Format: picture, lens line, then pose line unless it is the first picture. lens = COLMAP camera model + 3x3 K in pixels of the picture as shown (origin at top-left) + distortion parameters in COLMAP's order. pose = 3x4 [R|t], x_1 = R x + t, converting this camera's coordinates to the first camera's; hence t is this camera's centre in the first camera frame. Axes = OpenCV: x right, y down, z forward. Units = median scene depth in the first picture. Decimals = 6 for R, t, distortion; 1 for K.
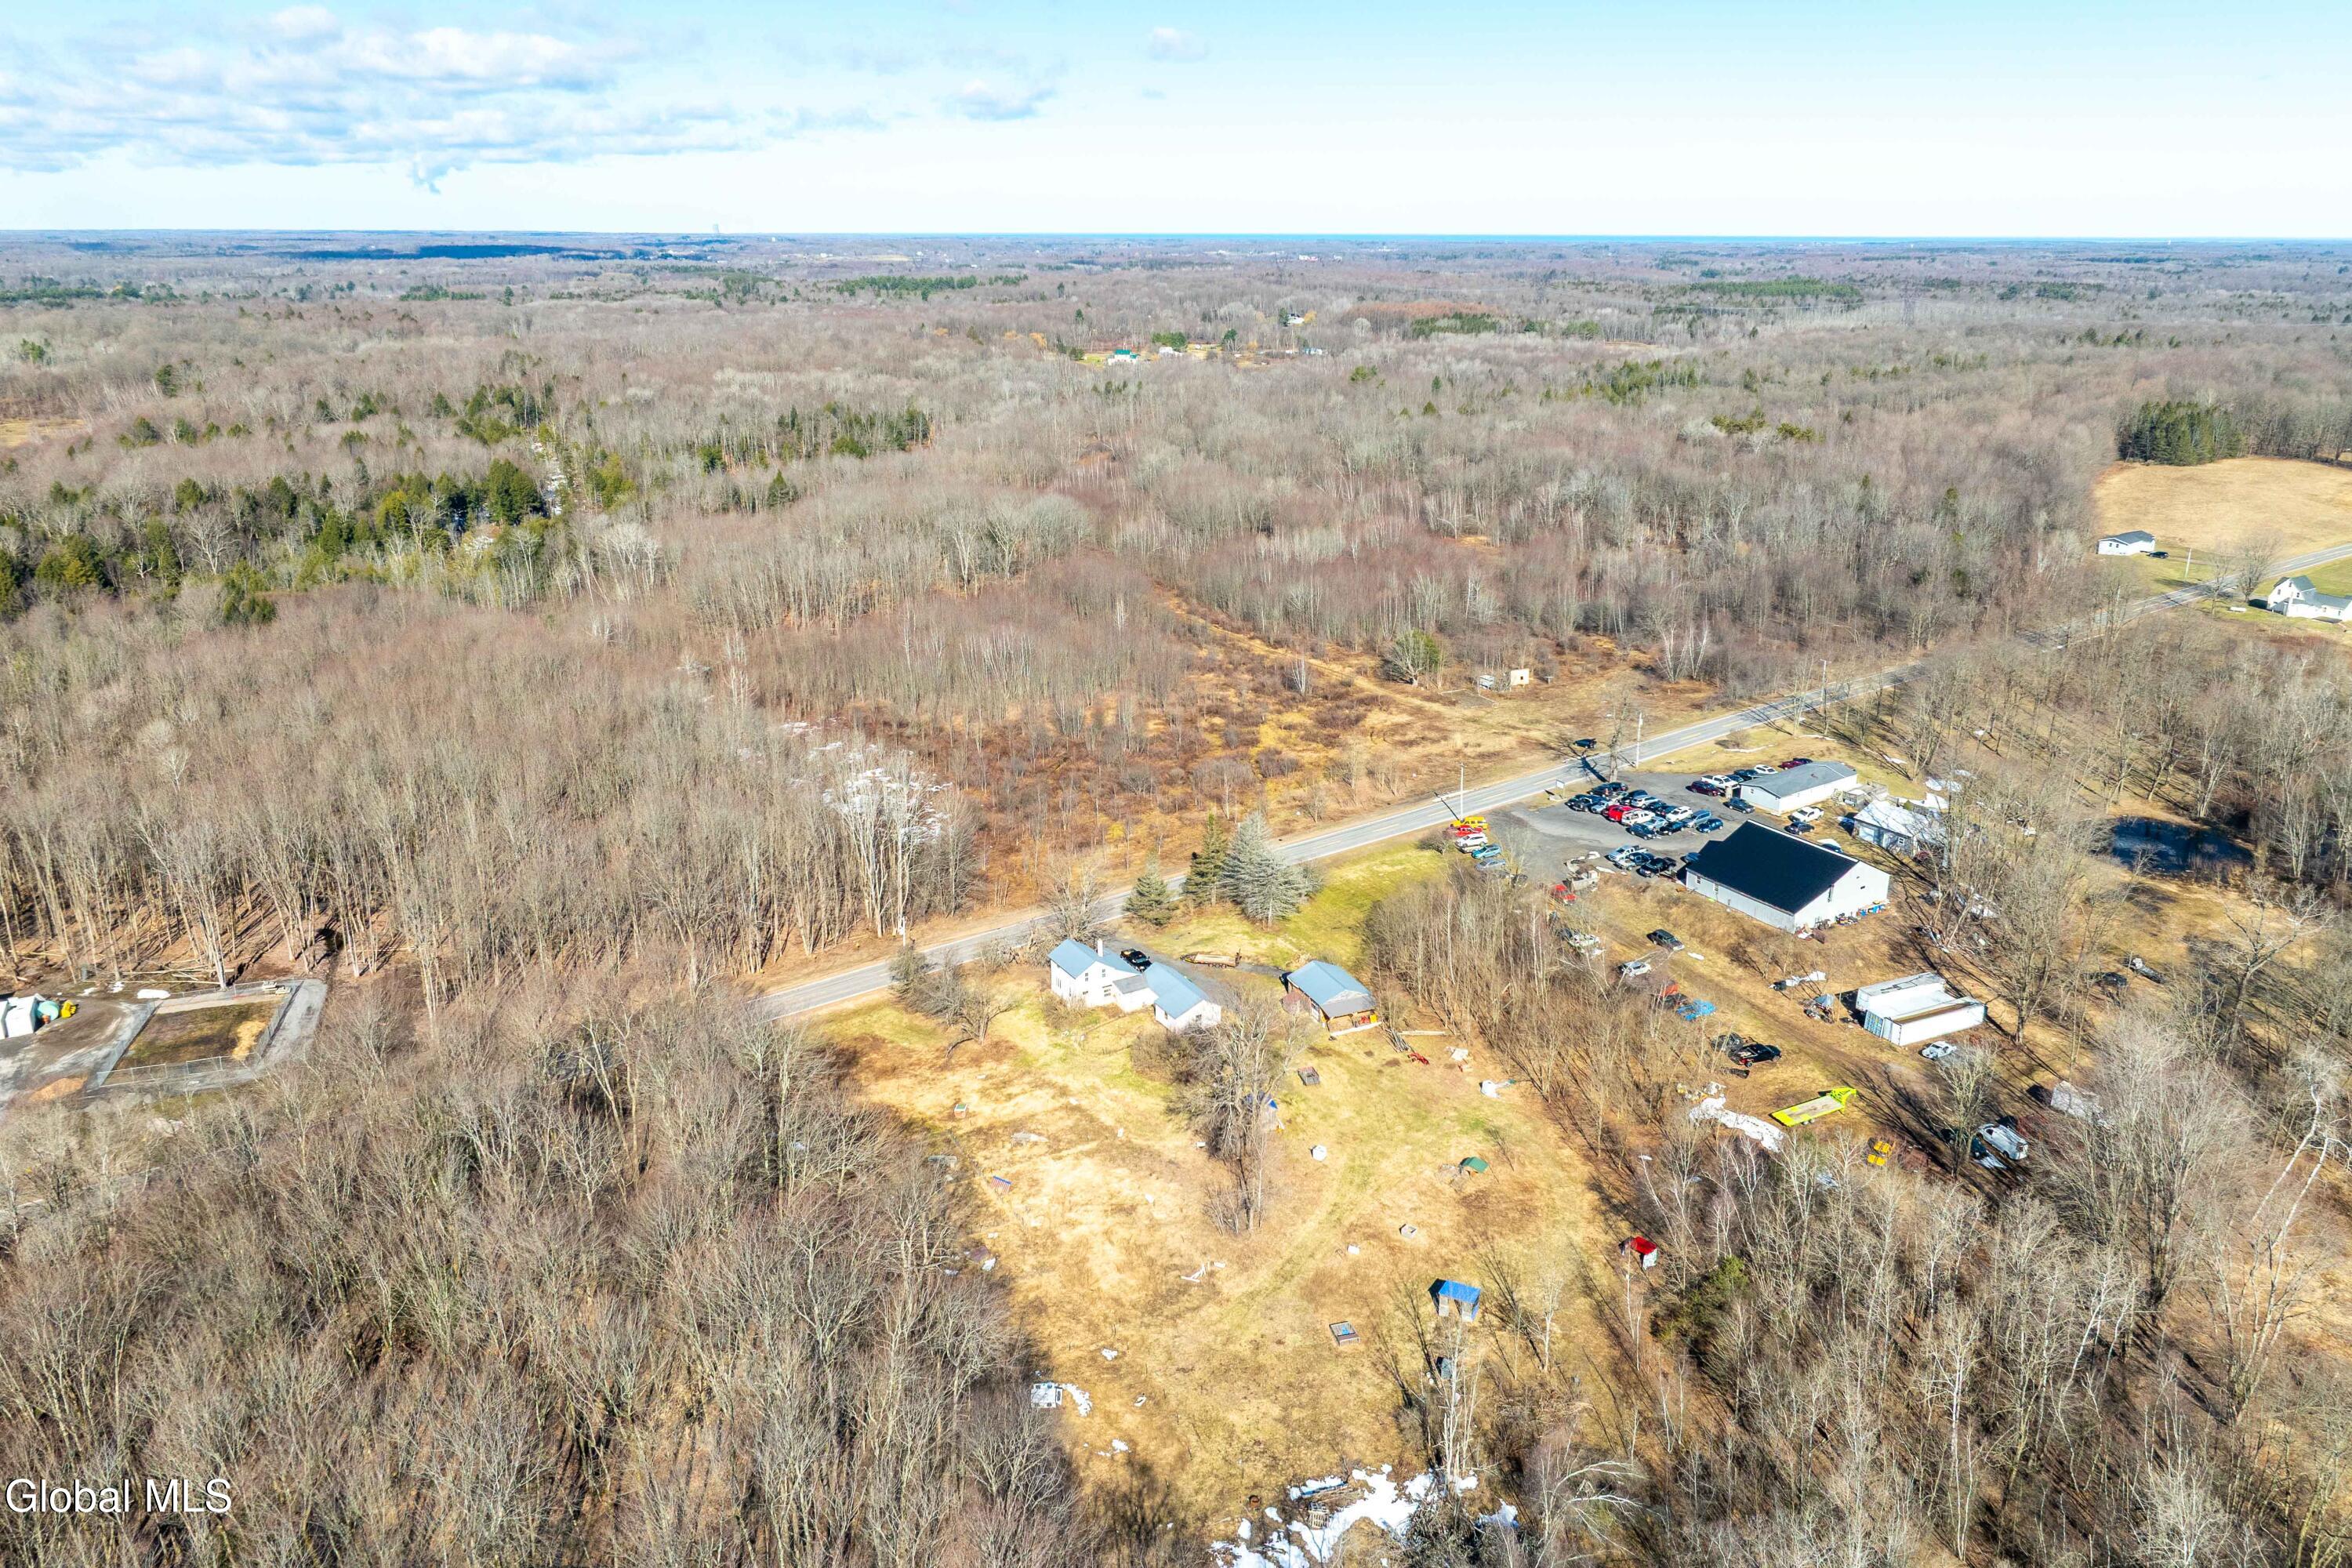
lens RADIAL K [[1649.4, 0, 1175.3], [0, 1649.4, 670.3], [0, 0, 1]] dist [-0.022823, 0.024248]
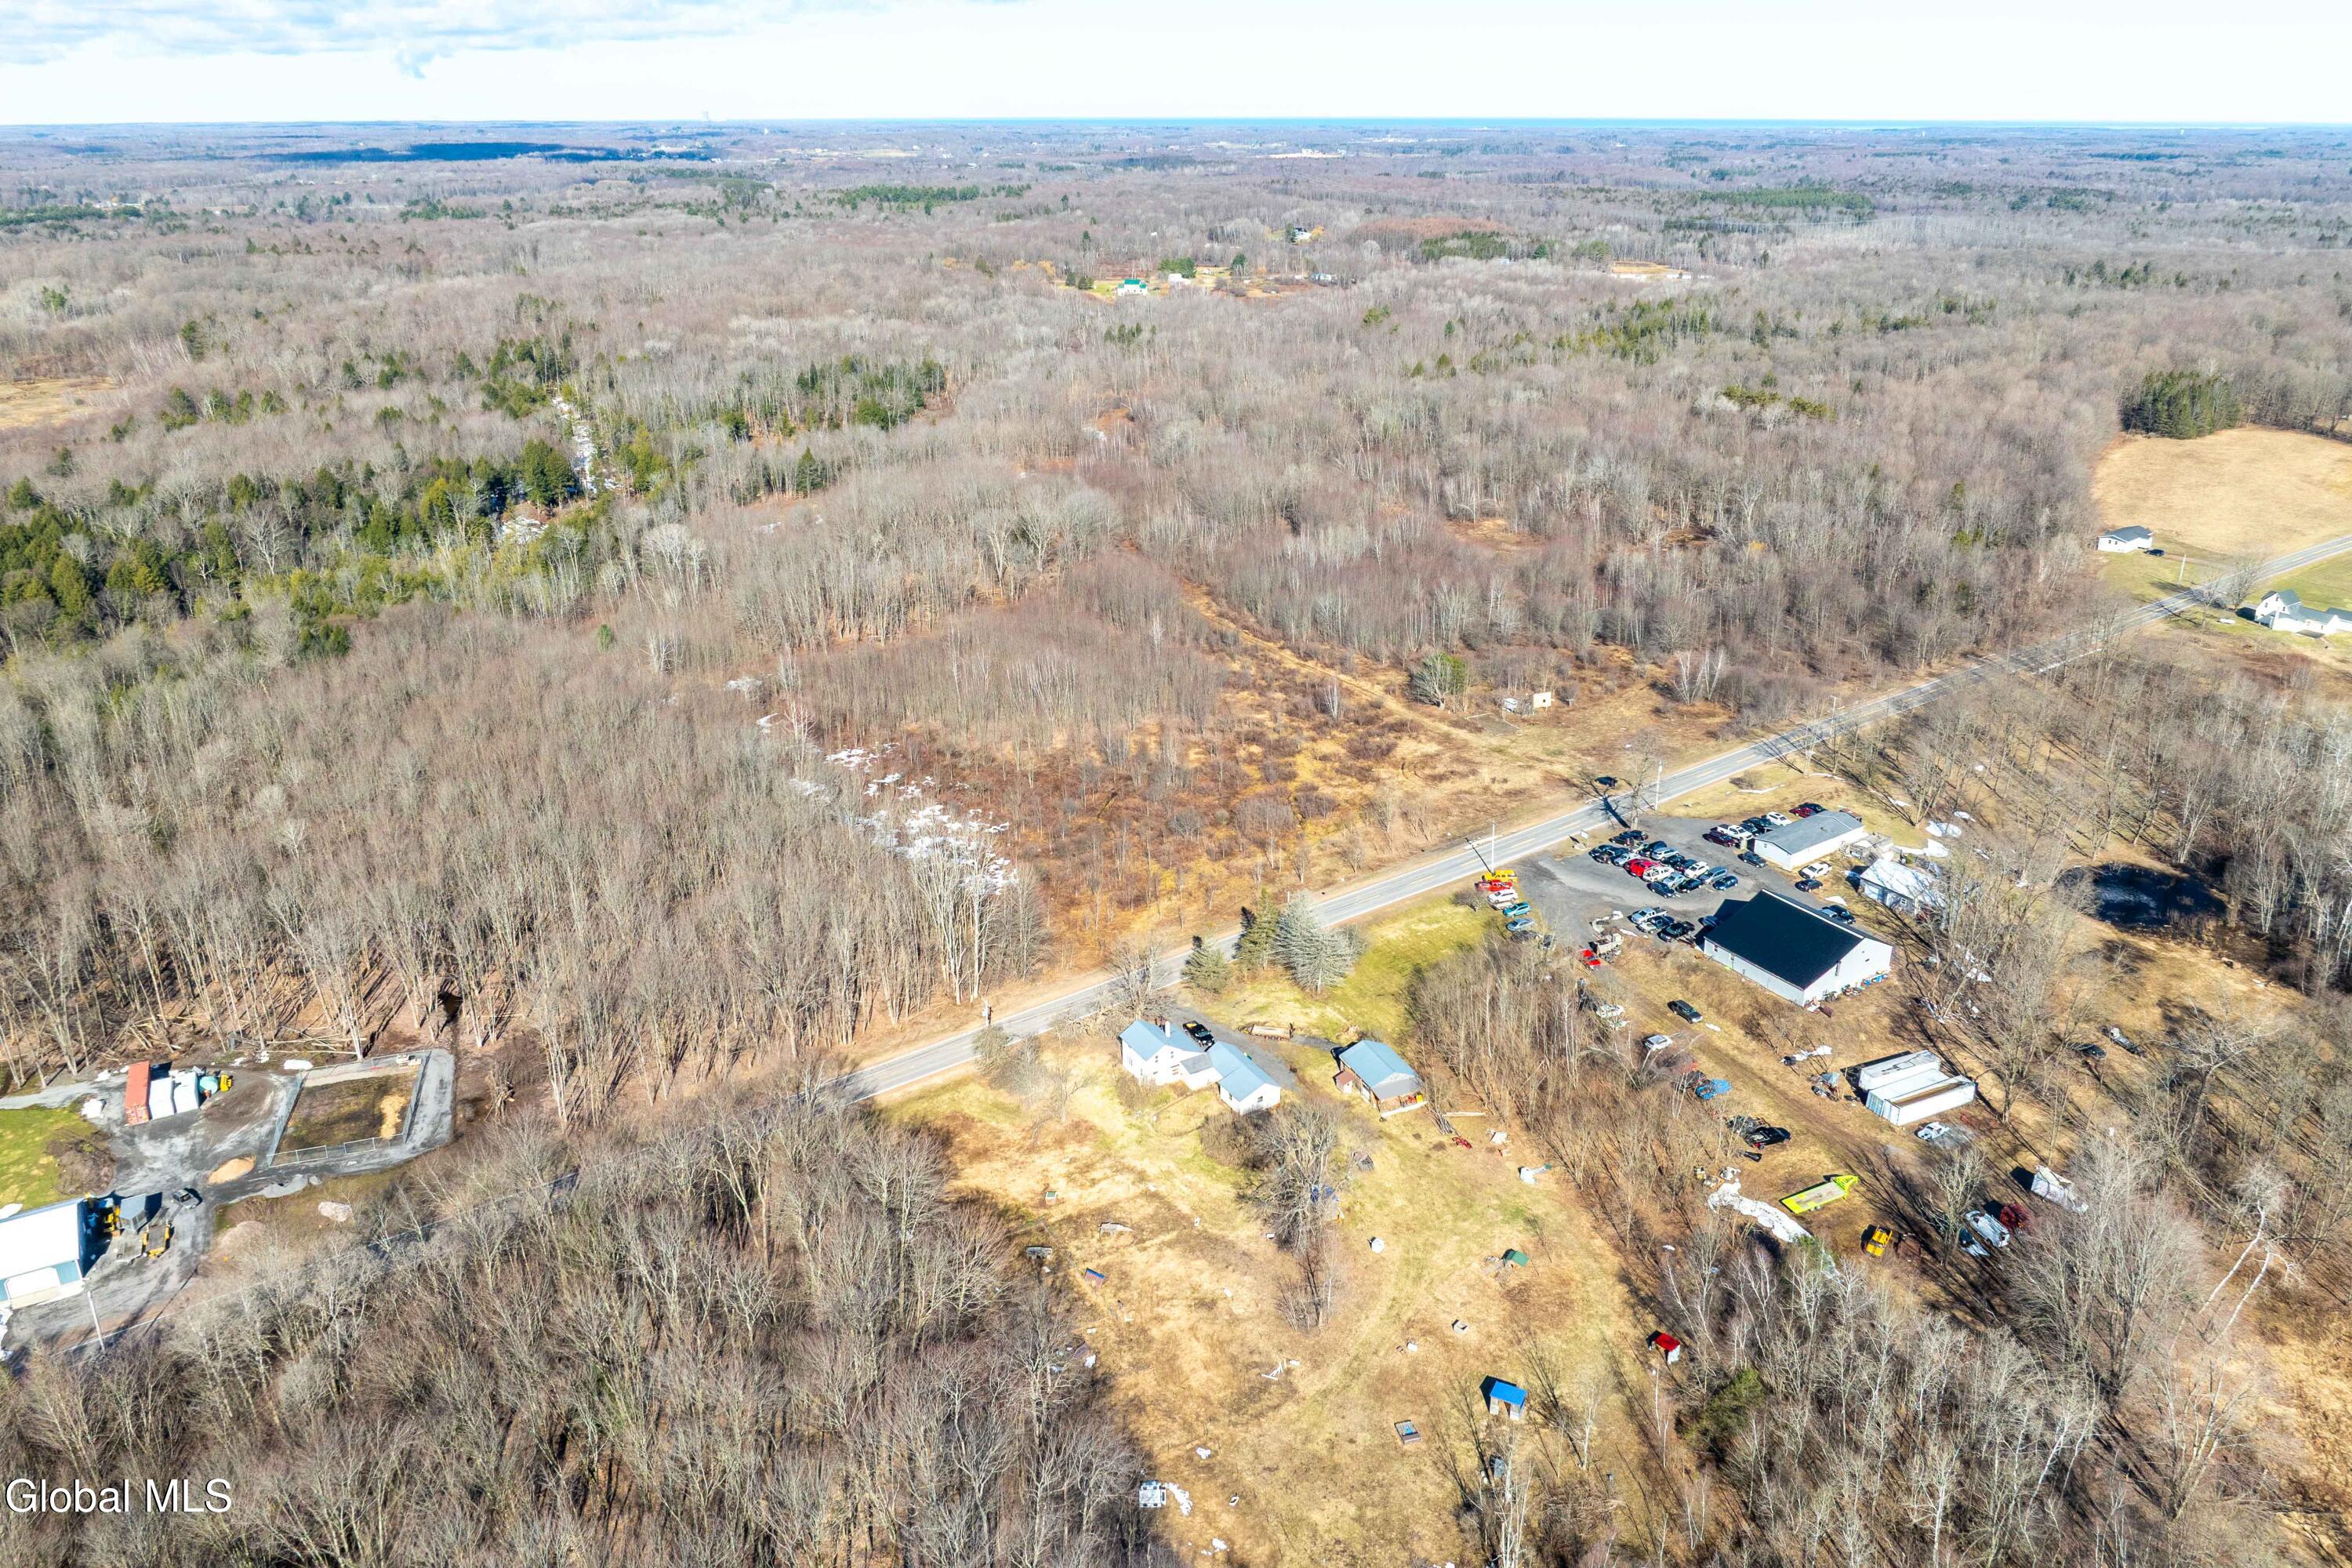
lens RADIAL K [[1654.3, 0, 1175.1], [0, 1654.3, 666.6], [0, 0, 1]] dist [-0.025749, -0.000983]
pose [[0.999988, -0.004746, -0.000836, -0.025235], [0.004788, 0.998096, 0.061500, -0.090302], [0.000543, -0.061503, 0.998107, -0.049557]]
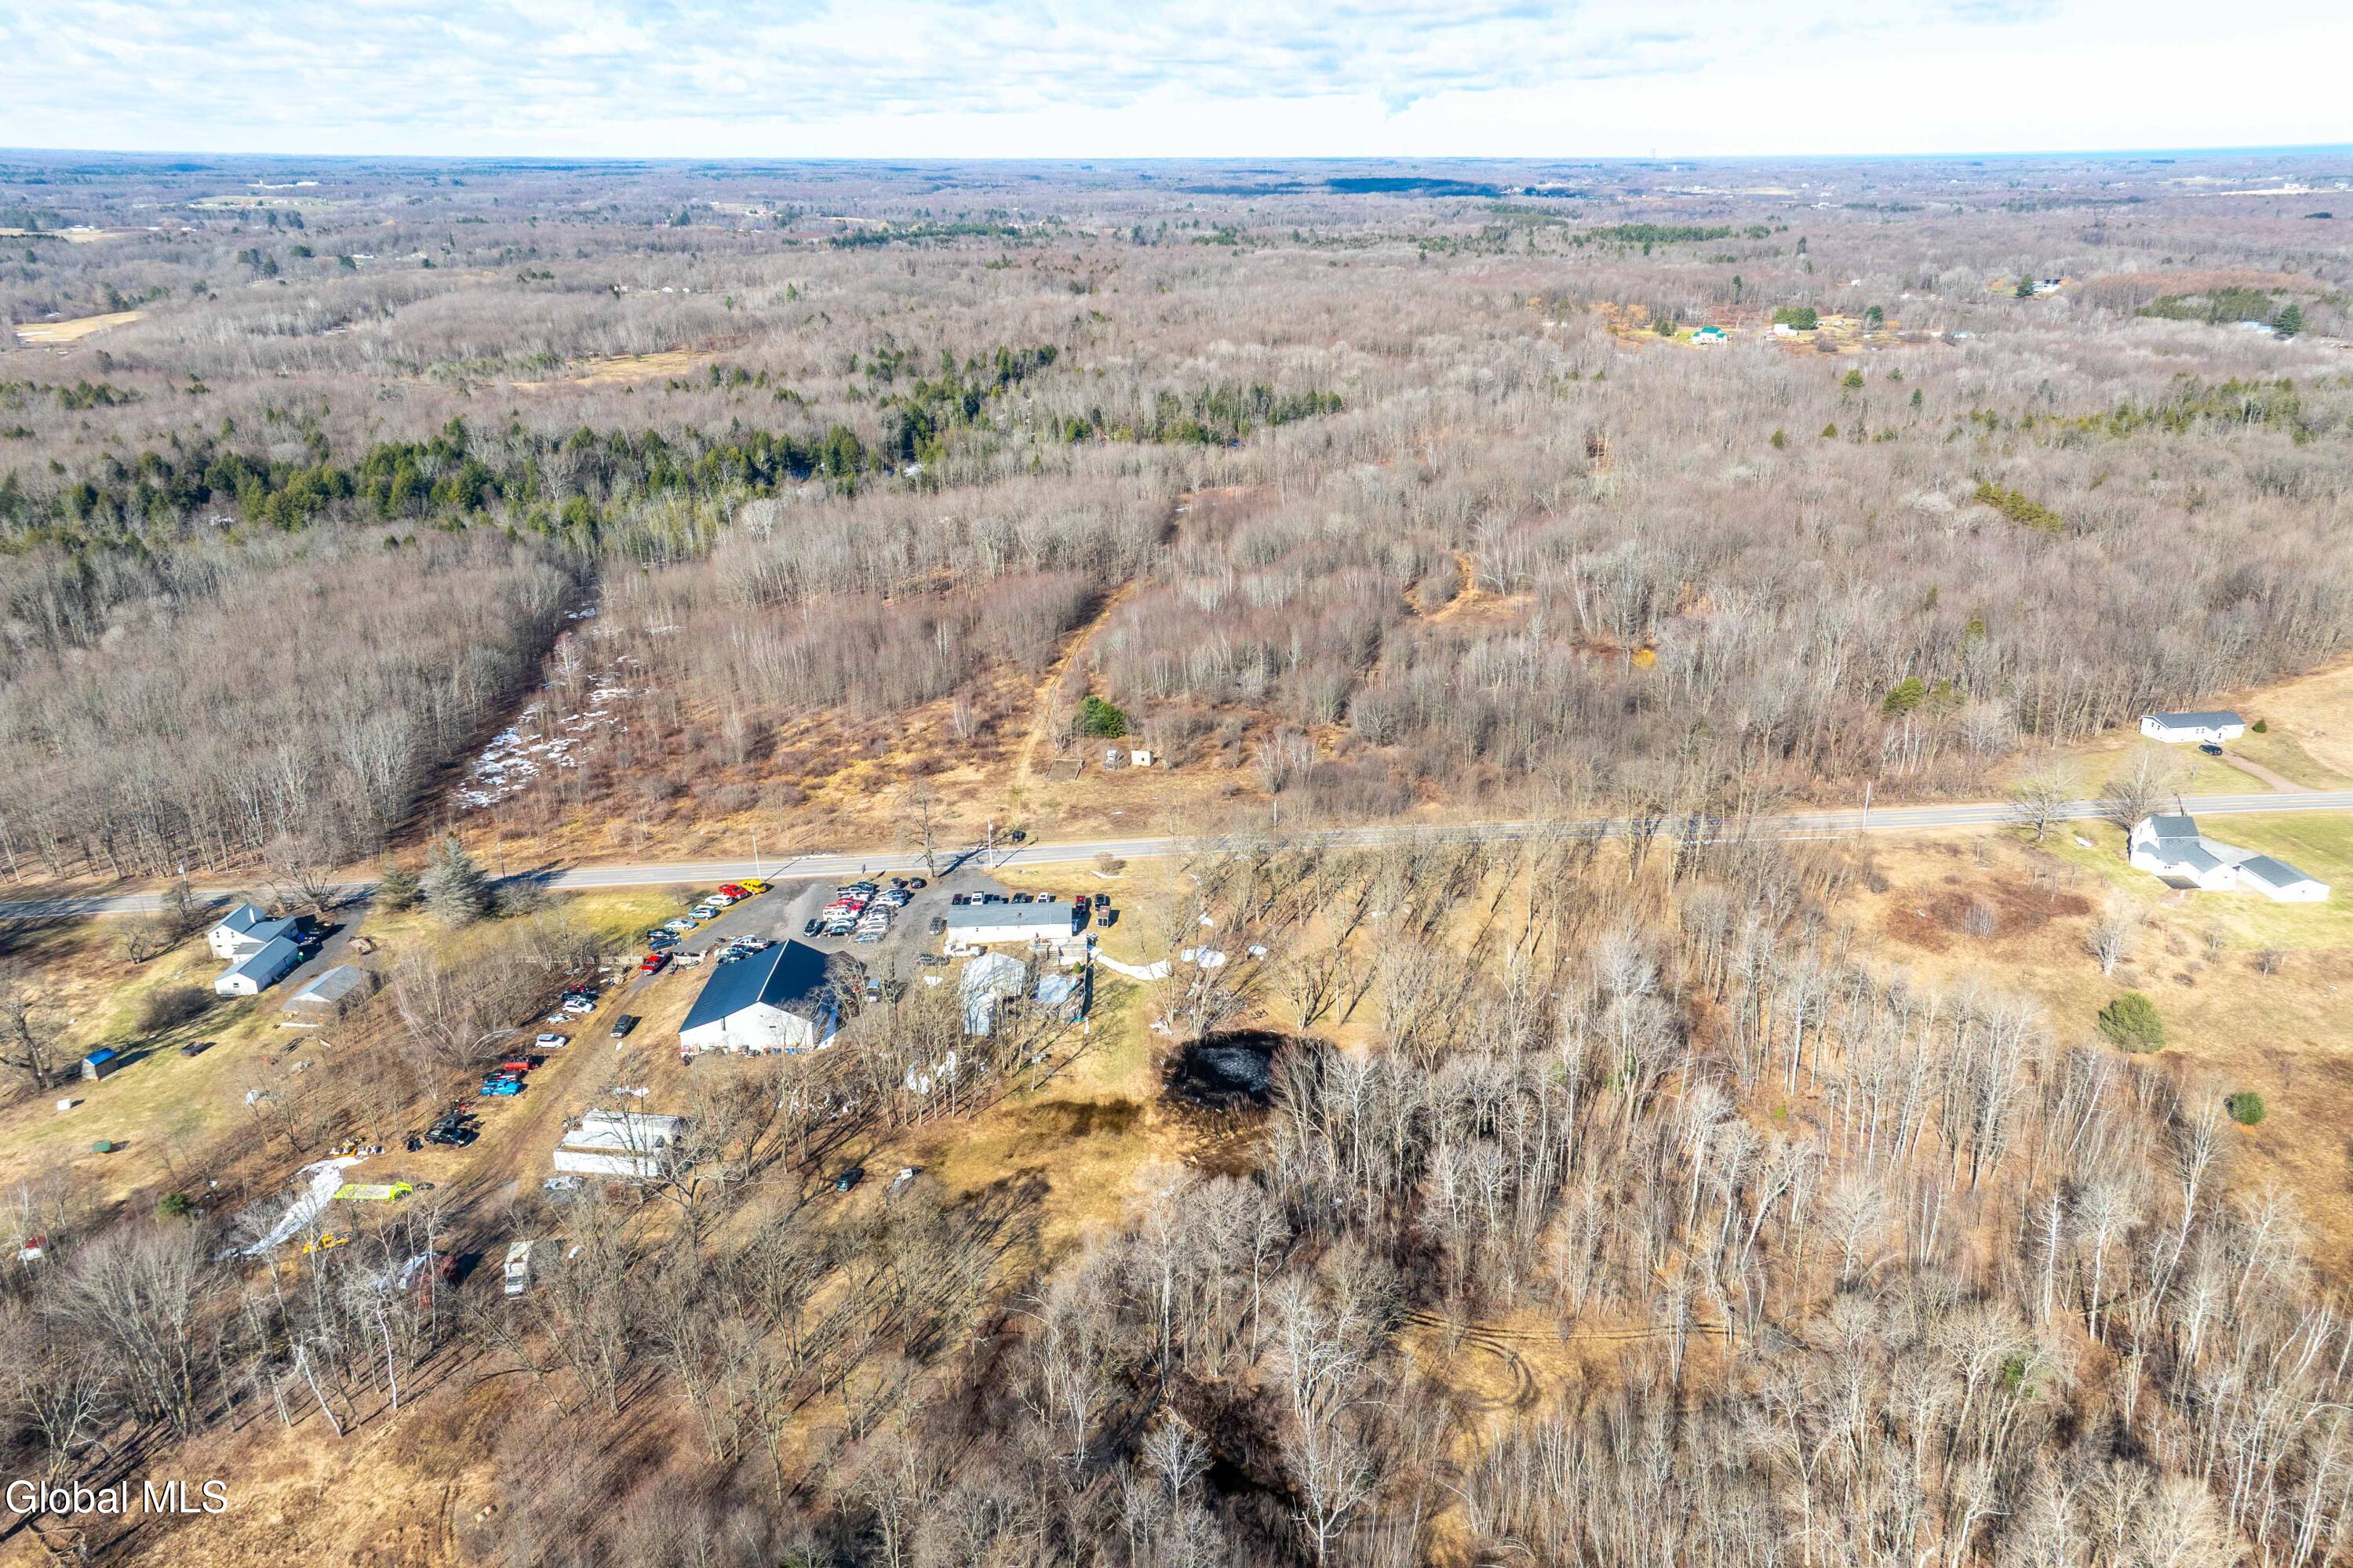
lens RADIAL K [[1582.9, 0, 1180.7], [0, 1582.9, 675.3], [0, 0, 1]] dist [0.072907, 0.001212]
pose [[0.857461, 0.157633, -0.489808, 0.772172], [-0.131812, 0.987446, 0.087036, -0.148820], [0.497379, -0.010067, 0.867475, 0.170168]]
